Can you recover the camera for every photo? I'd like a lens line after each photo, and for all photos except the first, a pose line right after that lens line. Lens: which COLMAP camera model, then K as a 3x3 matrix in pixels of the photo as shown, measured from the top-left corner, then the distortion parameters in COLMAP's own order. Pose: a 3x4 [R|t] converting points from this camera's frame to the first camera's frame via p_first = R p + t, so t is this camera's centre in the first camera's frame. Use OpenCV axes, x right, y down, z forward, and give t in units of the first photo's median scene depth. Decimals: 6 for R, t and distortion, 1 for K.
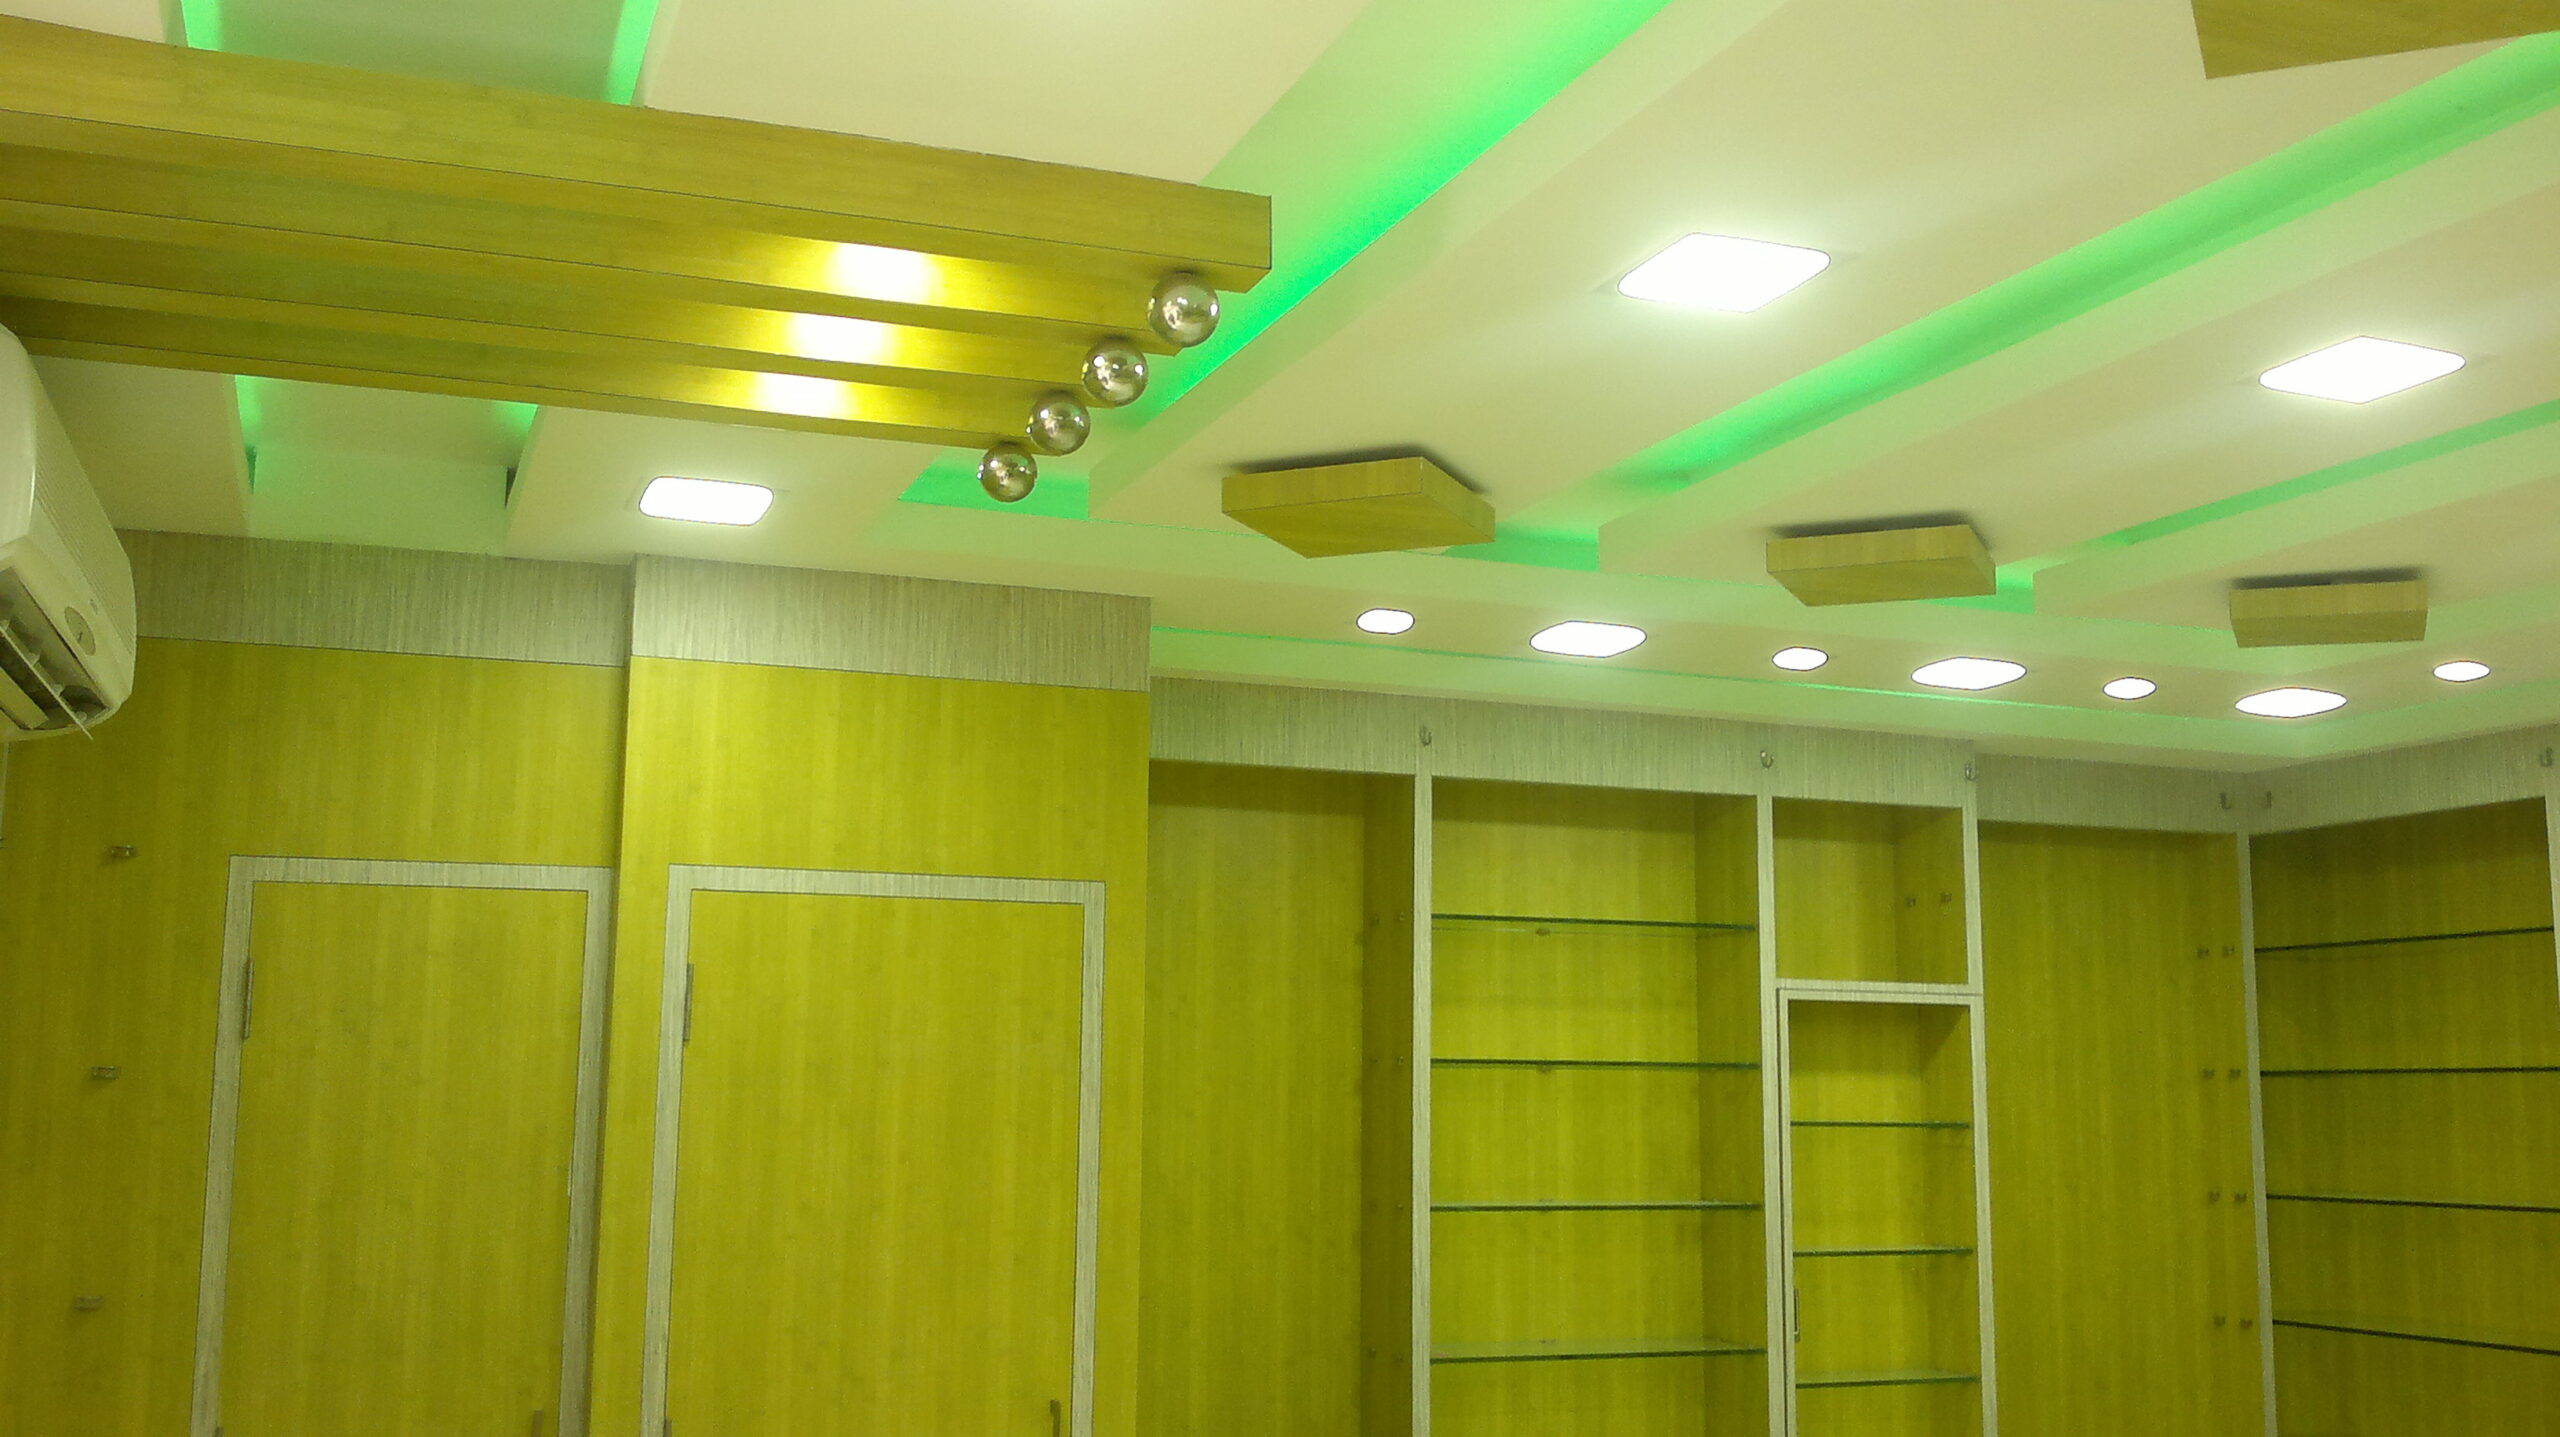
lens RADIAL K [[2417.3, 0, 1280.0], [0, 2417.3, 718.5], [0, 0, 1]] dist [0.037886, -0.144565]
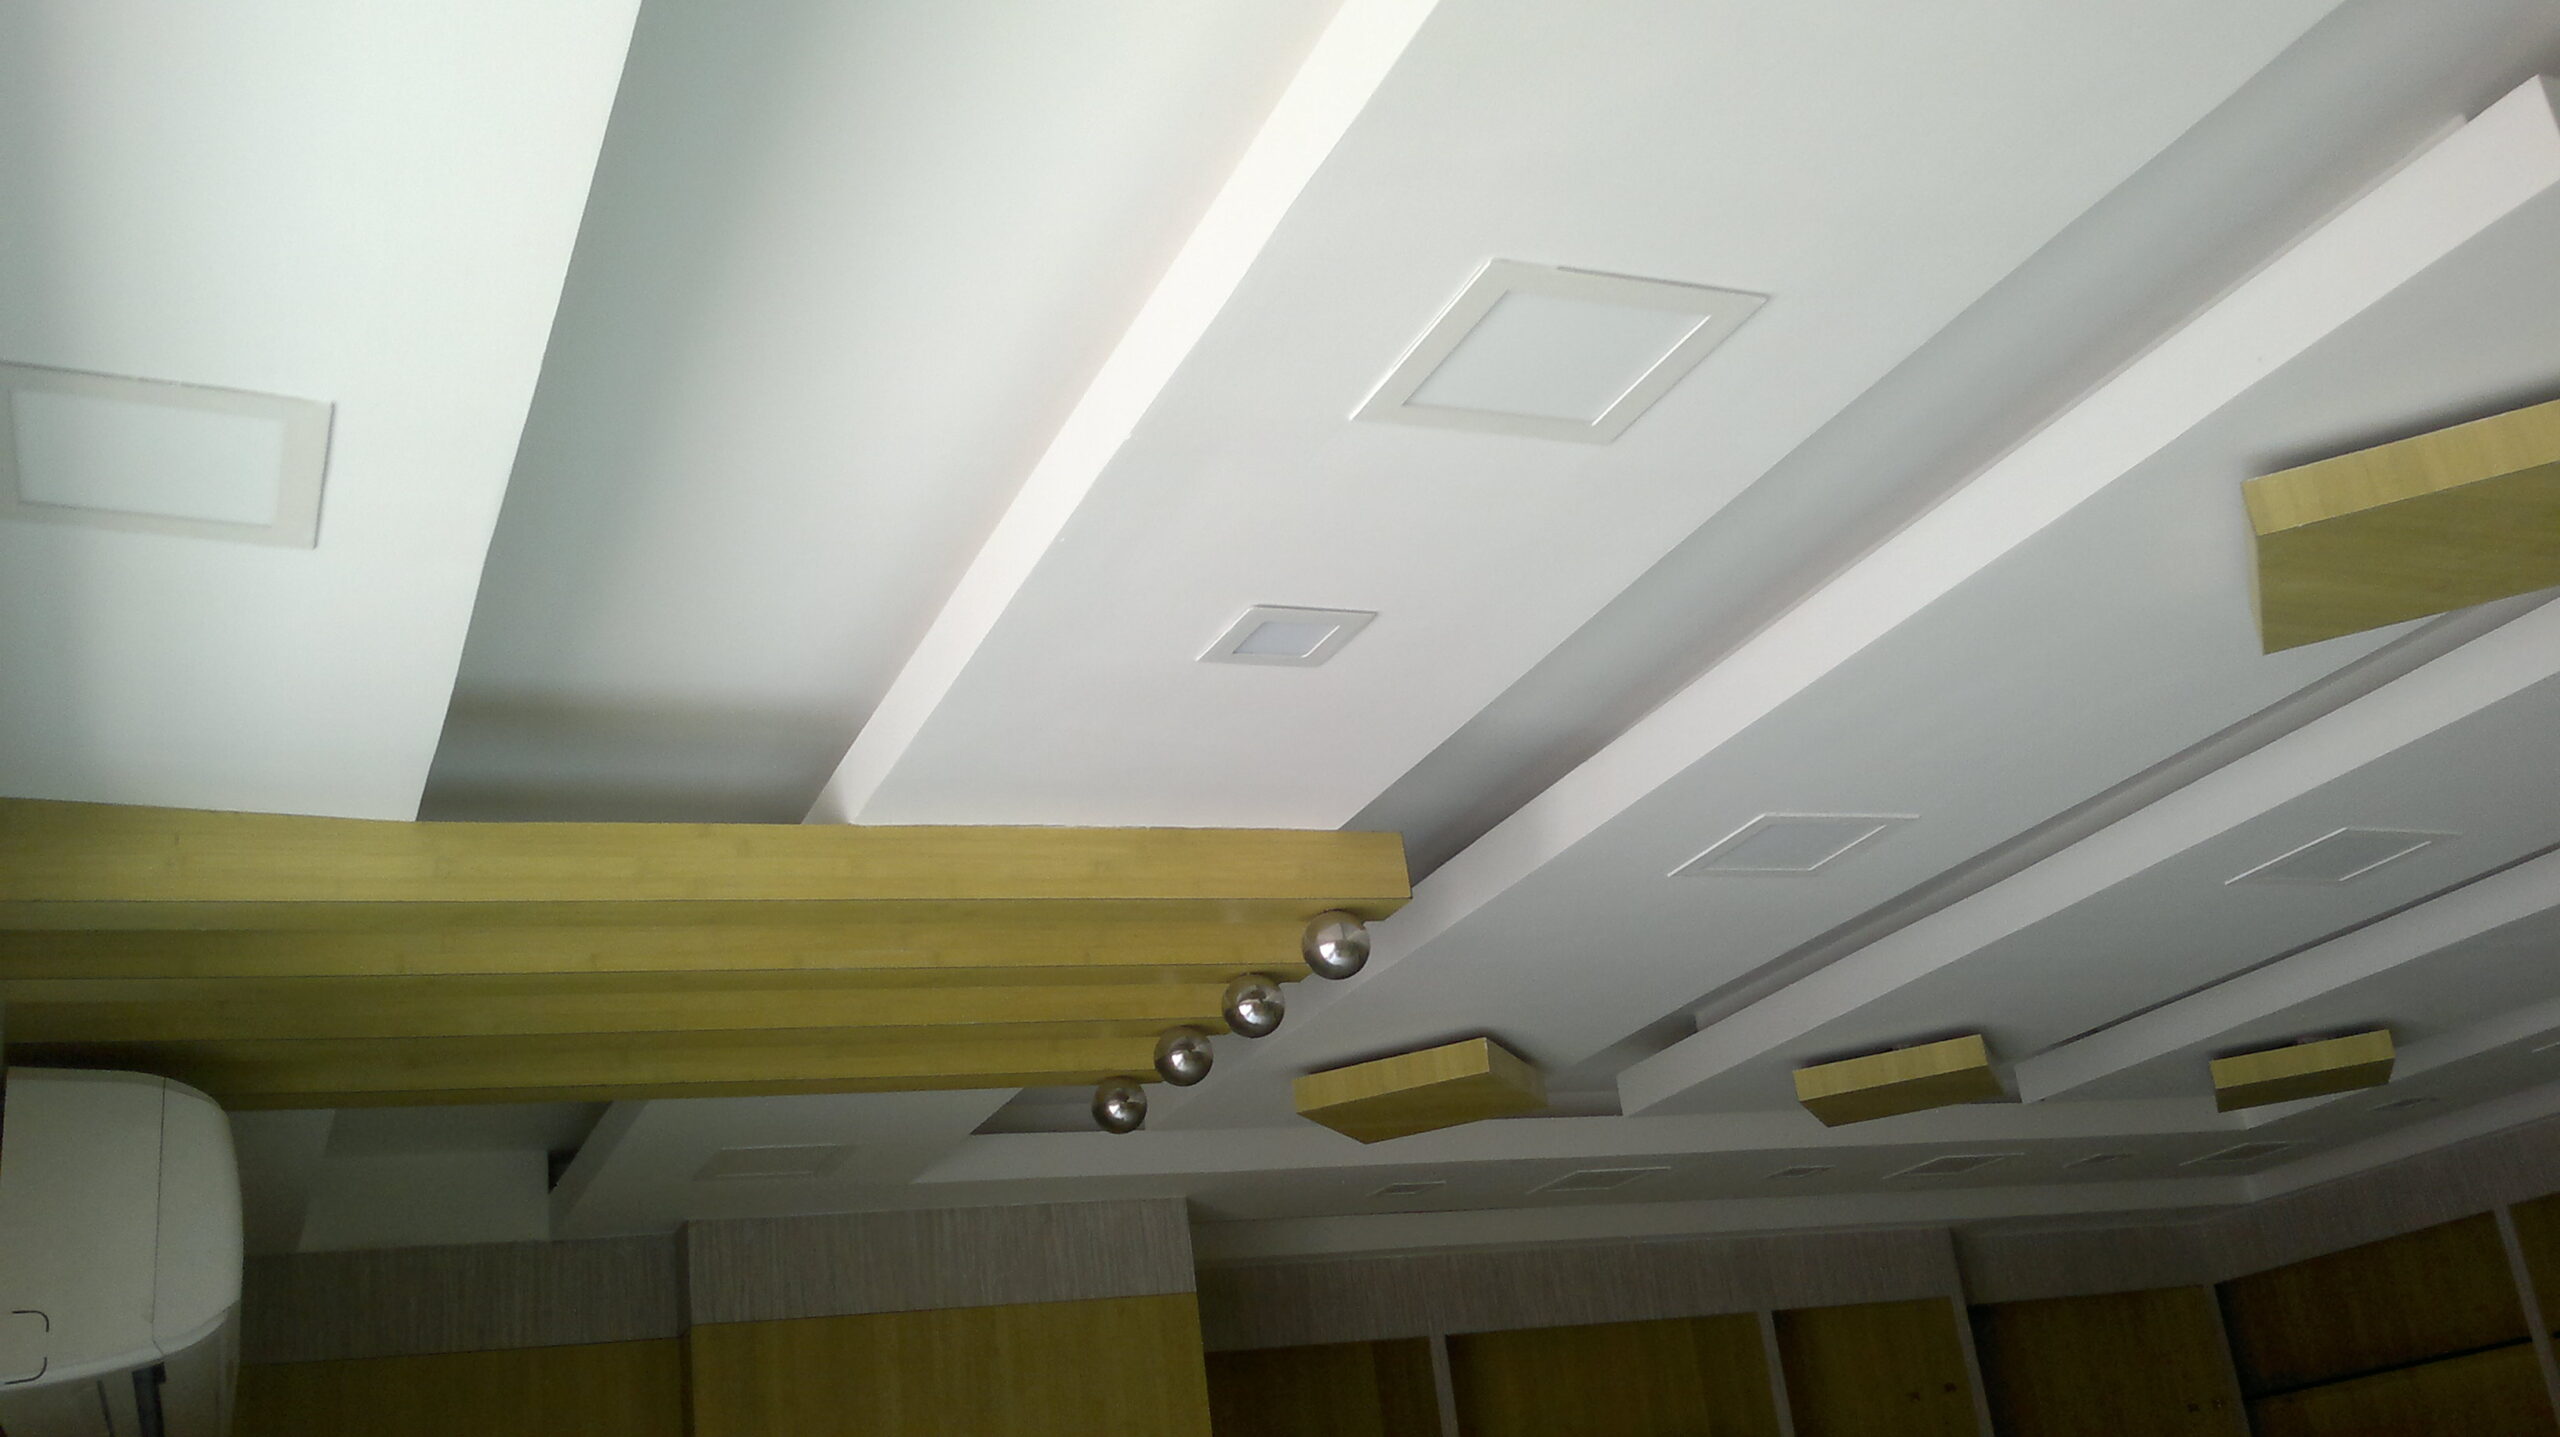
lens RADIAL K [[2447.8, 0, 1314.1], [0, 2447.8, 706.4], [0, 0, 1]] dist [-0.003713, -0.075438]
pose [[0.989525, -0.106701, 0.097238, -0.055155], [0.125551, 0.968545, -0.214844, -0.015695], [-0.071256, 0.224802, 0.971796, -0.026225]]
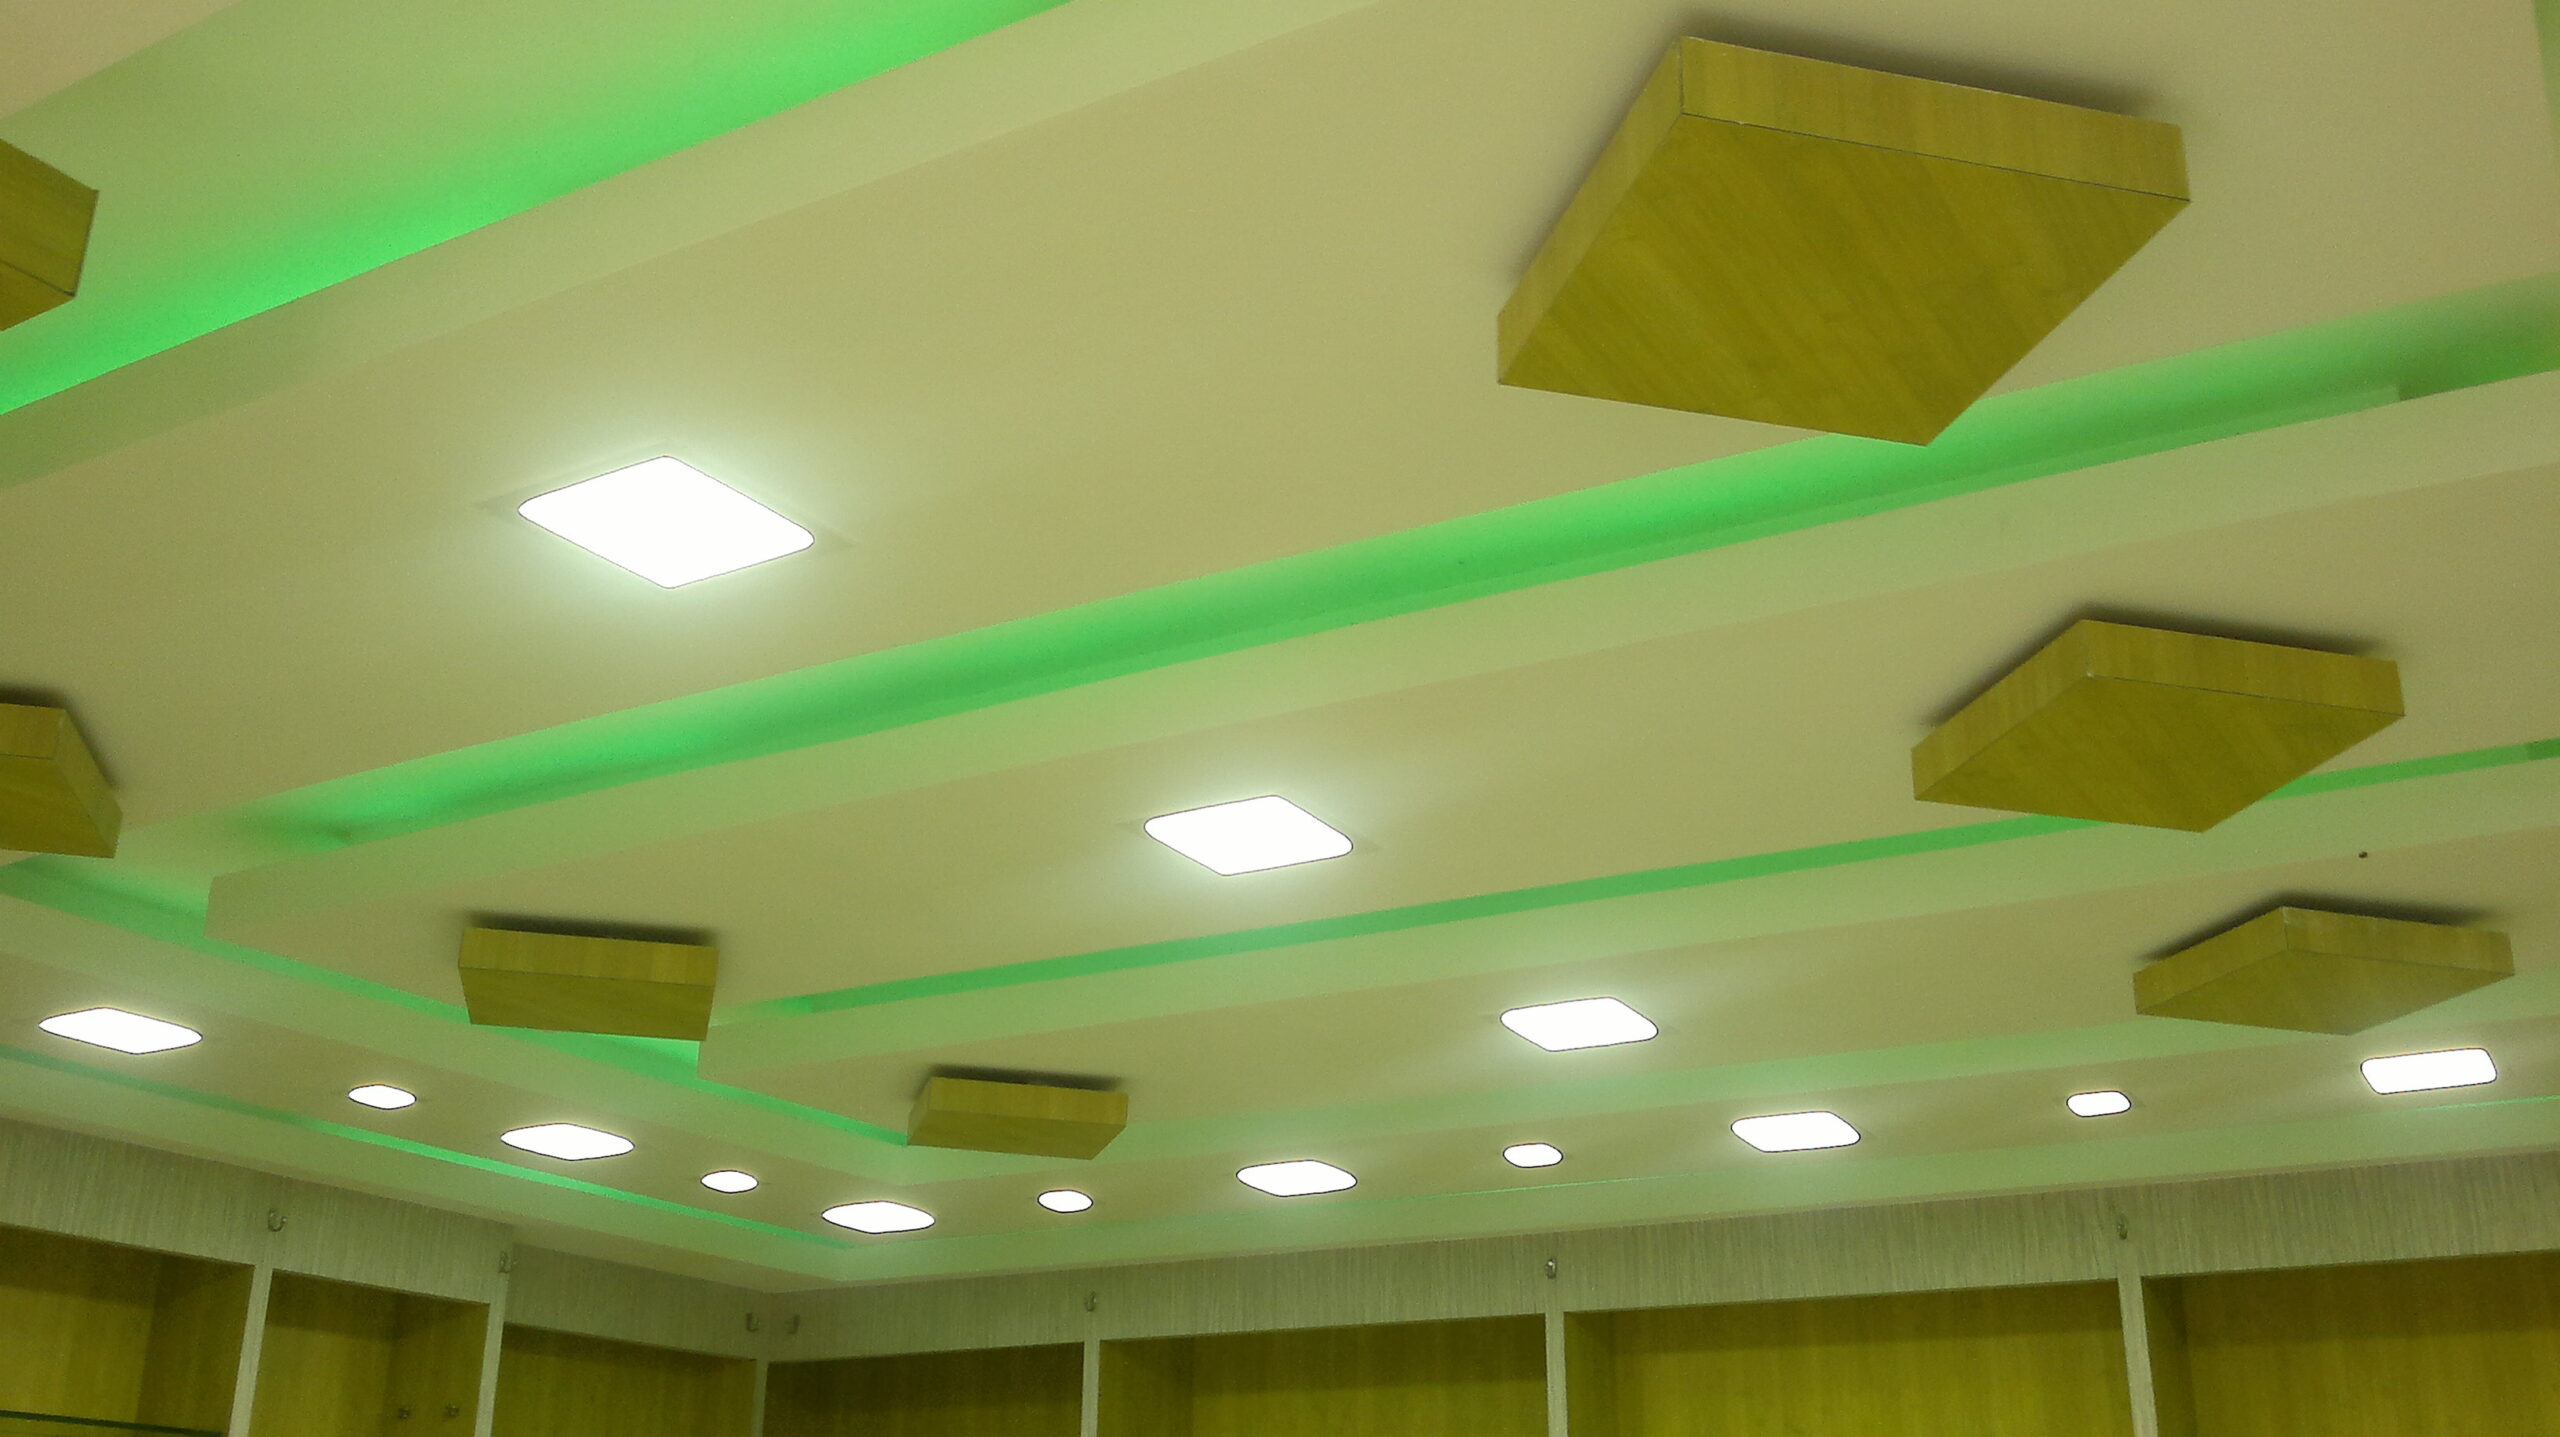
lens RADIAL K [[2446.6, 0, 1295.4], [0, 2446.6, 740.7], [0, 0, 1]] dist [0.028758, -0.116760]
pose [[0.787375, 0.218590, 0.576420, -0.037081], [-0.100768, 0.968085, -0.229471, 0.014741], [-0.608183, 0.122595, 0.784272, 0.130544]]
